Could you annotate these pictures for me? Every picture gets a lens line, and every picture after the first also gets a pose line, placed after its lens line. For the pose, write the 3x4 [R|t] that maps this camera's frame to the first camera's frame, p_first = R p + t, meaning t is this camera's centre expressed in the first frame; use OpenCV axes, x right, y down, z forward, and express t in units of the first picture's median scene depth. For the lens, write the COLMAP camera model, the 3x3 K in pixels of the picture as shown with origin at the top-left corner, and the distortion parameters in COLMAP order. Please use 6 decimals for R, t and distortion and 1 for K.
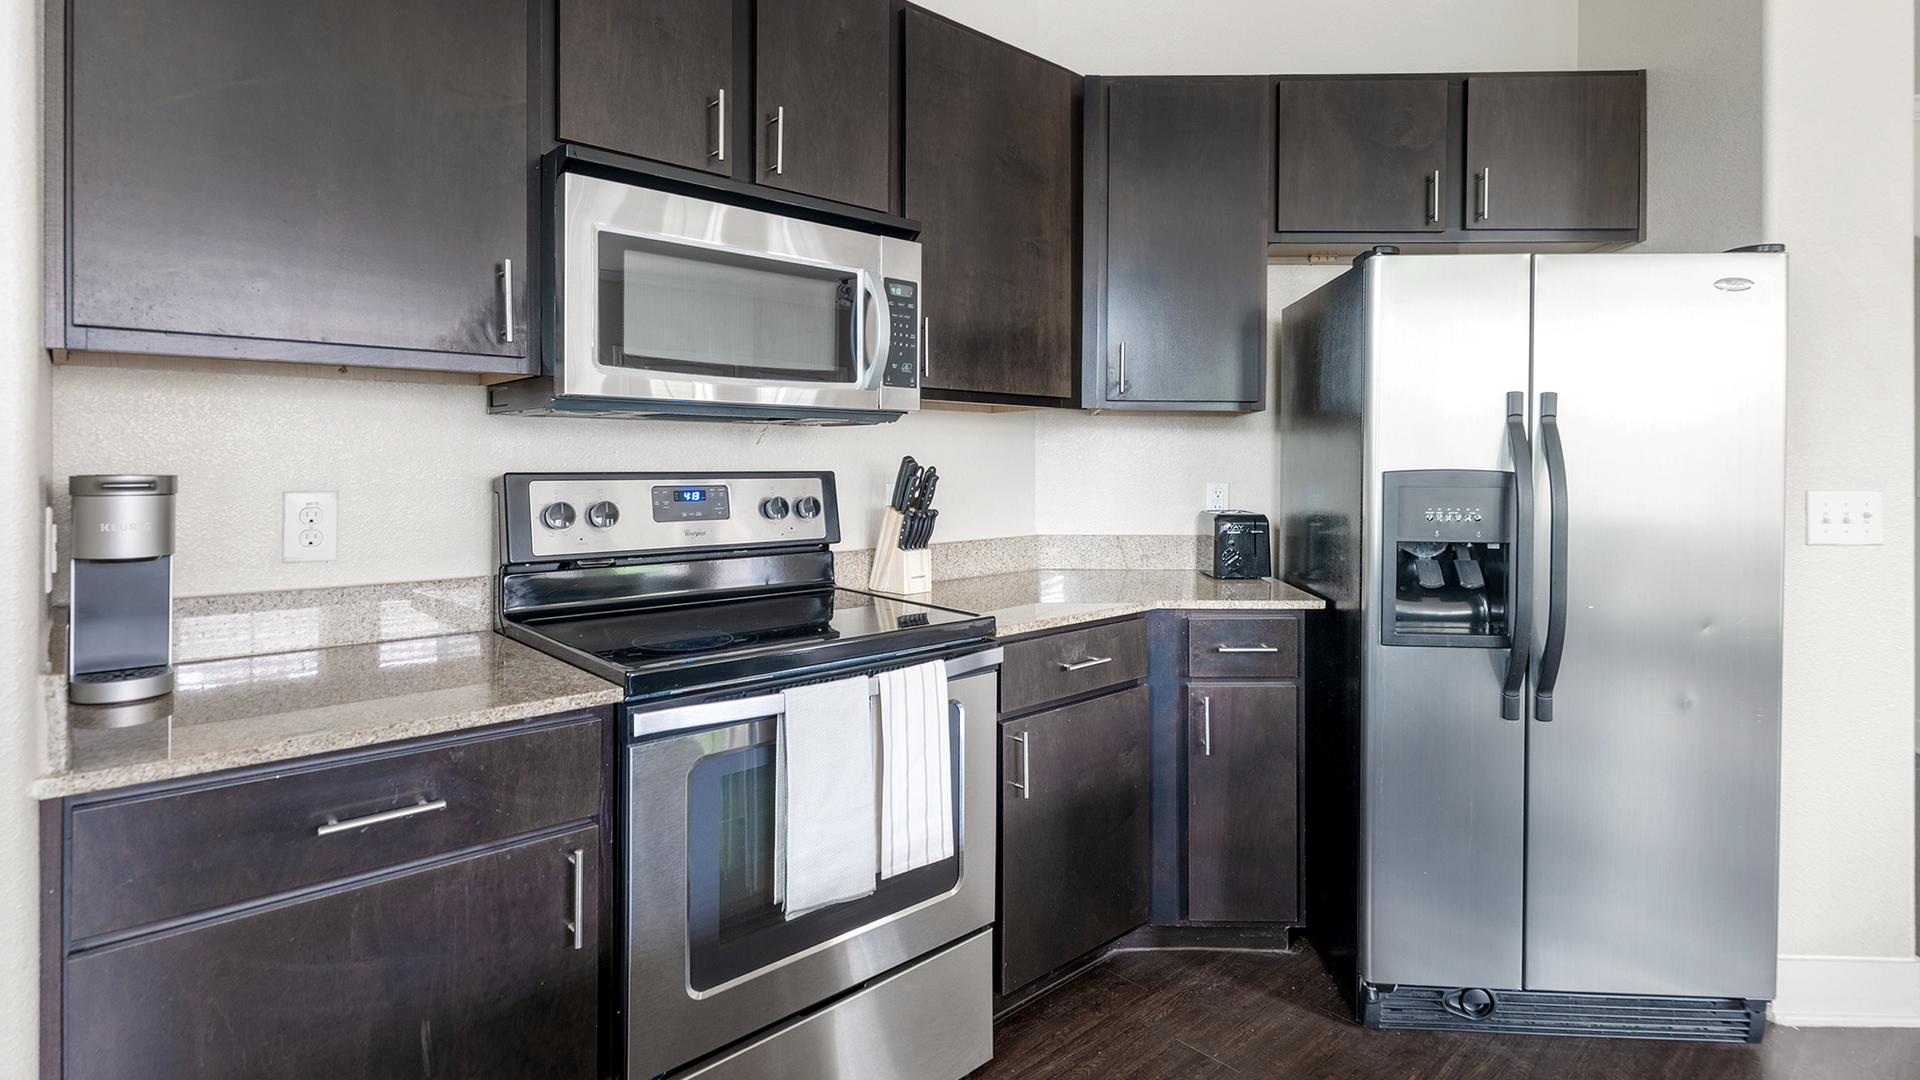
lens RADIAL K [[961.6, 0, 975.0], [0, 961.6, 462.8], [0, 0, 1]] dist [0.005578, 0.000533]
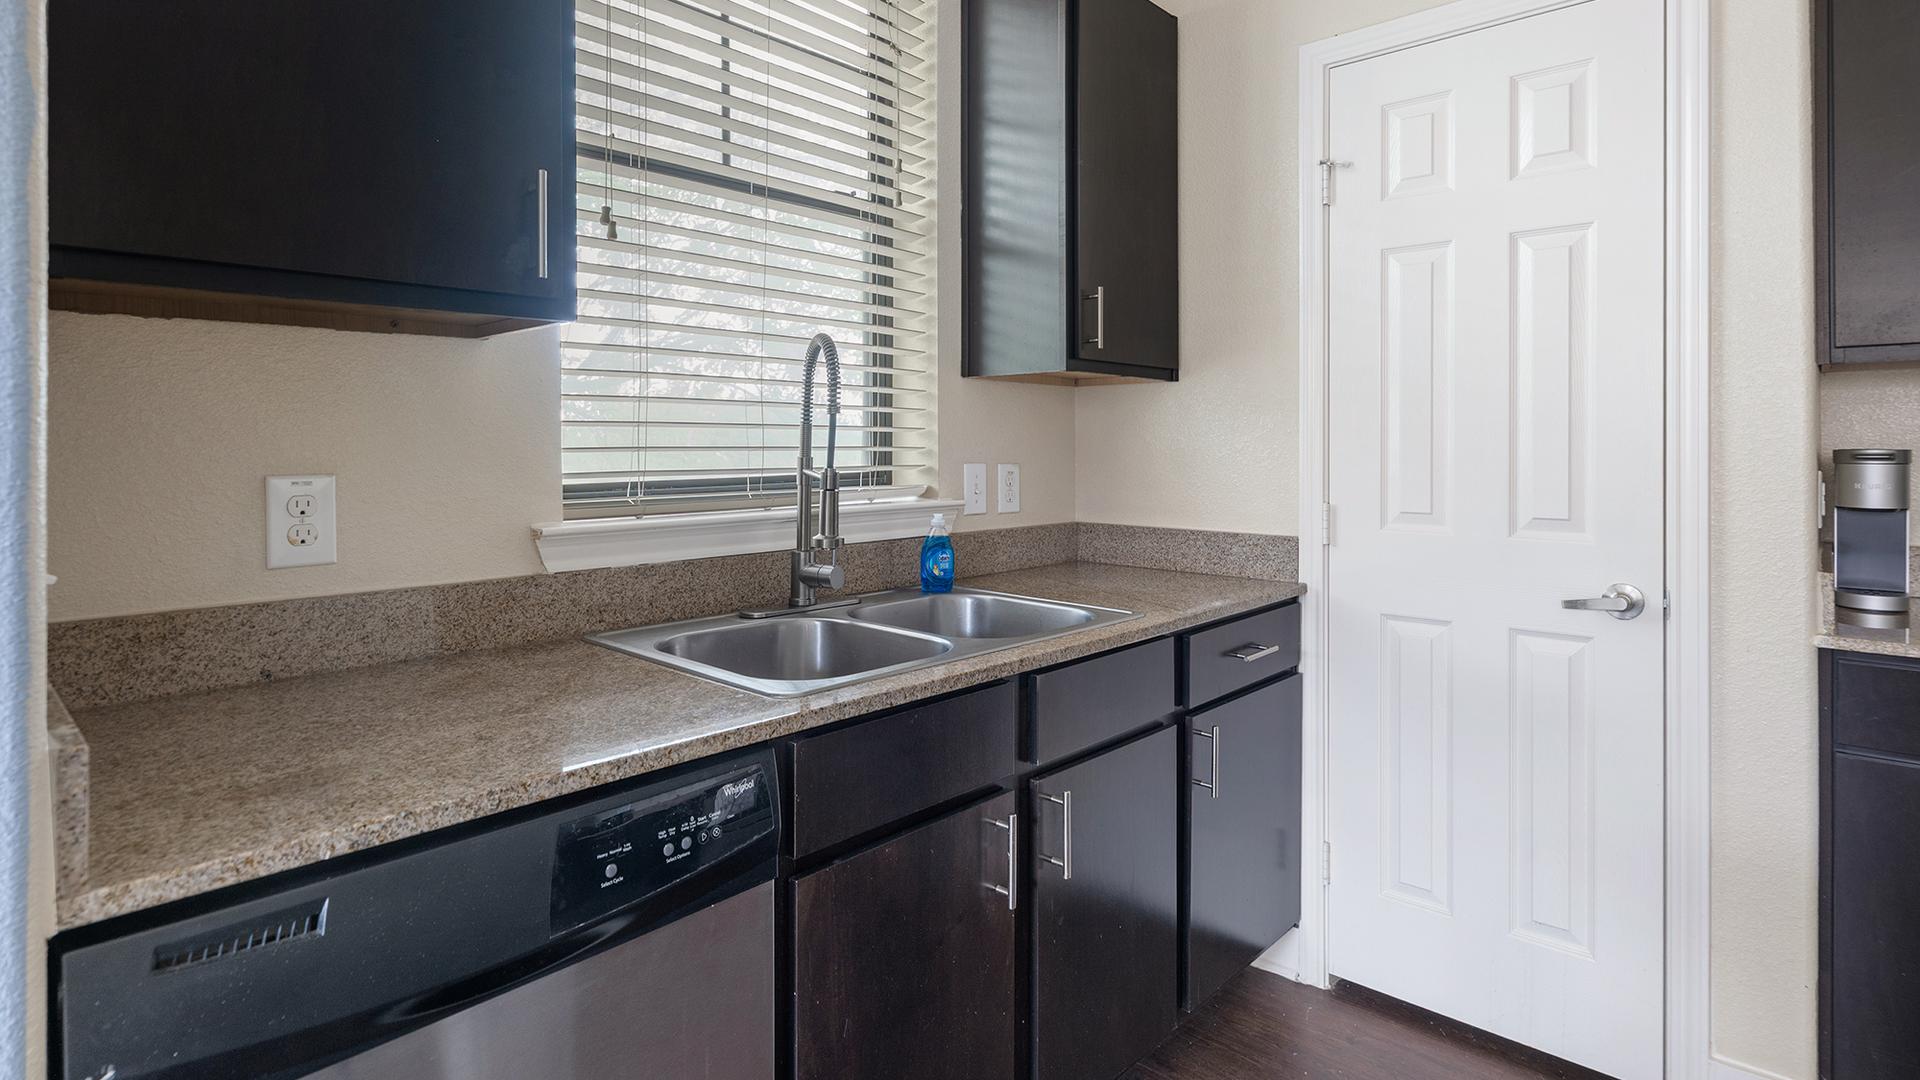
lens RADIAL K [[961.6, 0, 982.0], [0, 961.6, 444.9], [0, 0, 1]] dist [0.005578, 0.000533]
pose [[0.099971, -0.003456, -0.994984, 0.255466], [0.003841, 0.999988, -0.003087, 0.003694], [0.994983, -0.003513, 0.099984, -0.280742]]
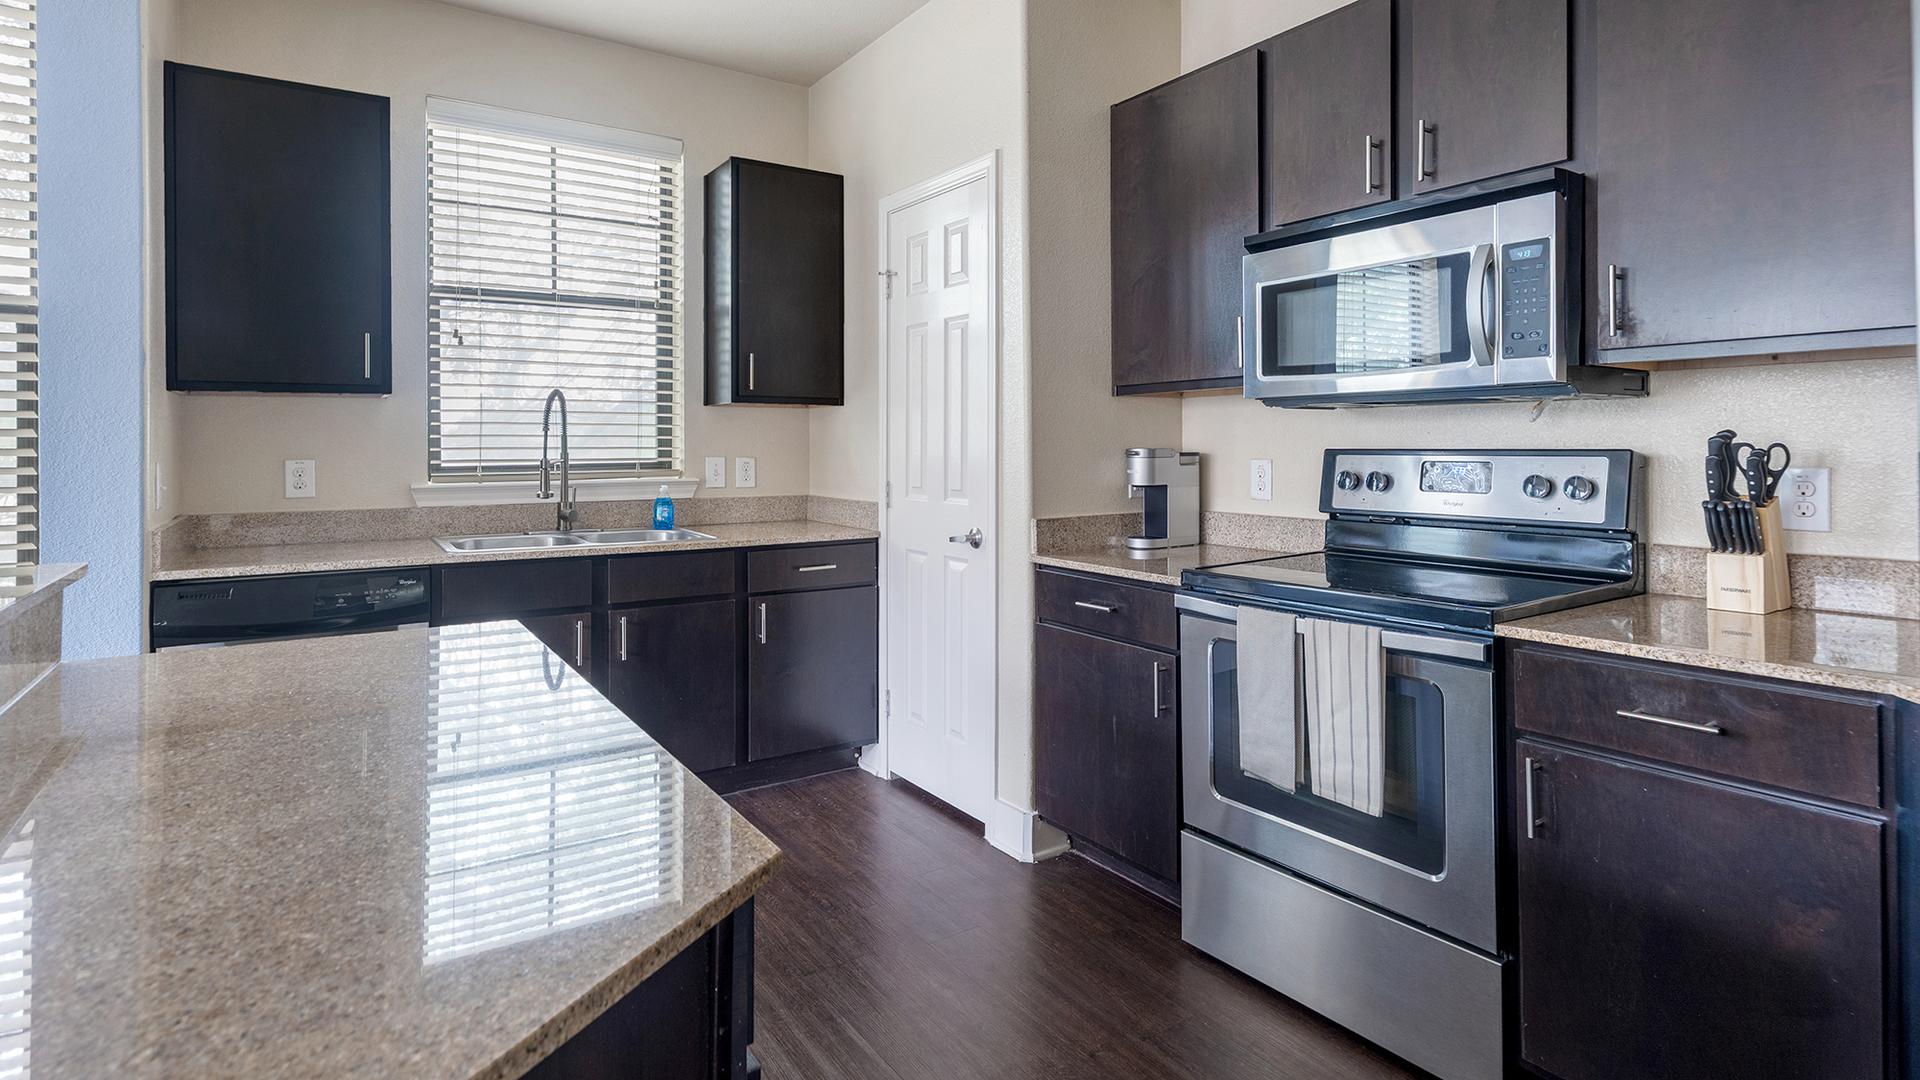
lens RADIAL K [[961.6, 0, 976.9], [0, 961.6, 442.3], [0, 0, 1]] dist [0.005578, 0.000533]
pose [[-0.143196, -0.005595, -0.989679, 0.942261], [0.003584, 0.999975, -0.006171, 0.006743], [0.989688, -0.004430, -0.143172, 0.633759]]
